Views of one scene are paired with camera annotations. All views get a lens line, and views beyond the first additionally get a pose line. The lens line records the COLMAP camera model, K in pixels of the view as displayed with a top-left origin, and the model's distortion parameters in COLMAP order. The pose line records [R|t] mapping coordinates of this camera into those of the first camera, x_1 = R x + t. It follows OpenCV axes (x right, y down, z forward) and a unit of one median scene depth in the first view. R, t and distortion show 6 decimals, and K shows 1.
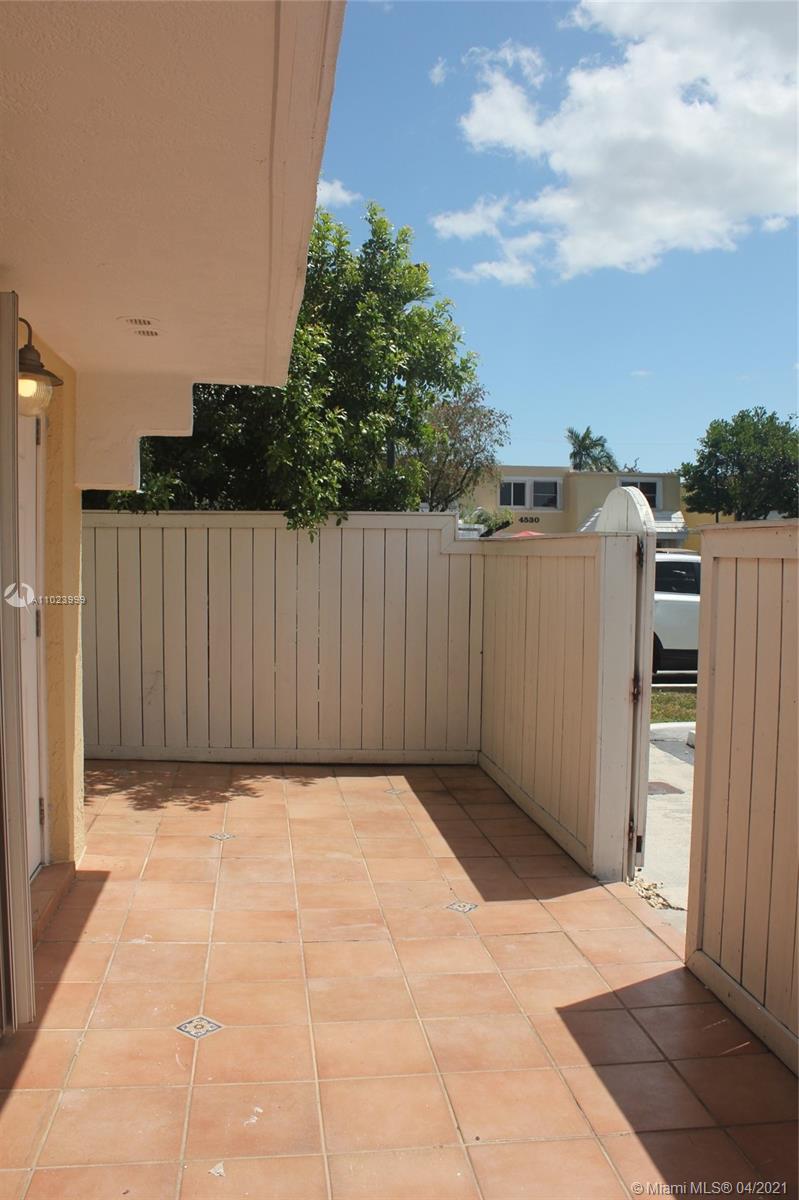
lens RADIAL K [[981.6, 0, 400.1], [0, 981.6, 627.0], [0, 0, 1]] dist [-0.054606, 0.003543]
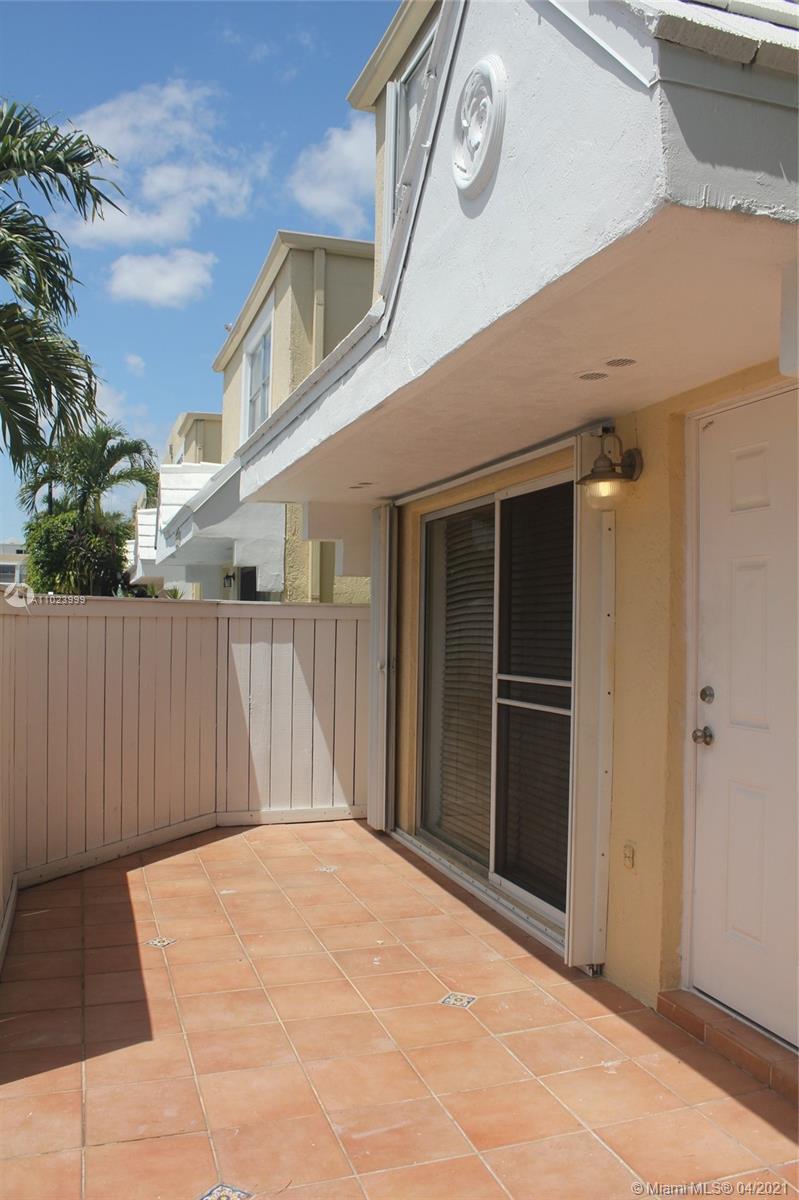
lens RADIAL K [[981.6, 0, 400.1], [0, 981.6, 627.0], [0, 0, 1]] dist [-0.054606, 0.003543]
pose [[-0.984203, -0.021224, -0.175768, 0.083493], [-0.035216, 0.996419, 0.076871, -0.136256], [0.173507, 0.081847, -0.981426, 1.912205]]
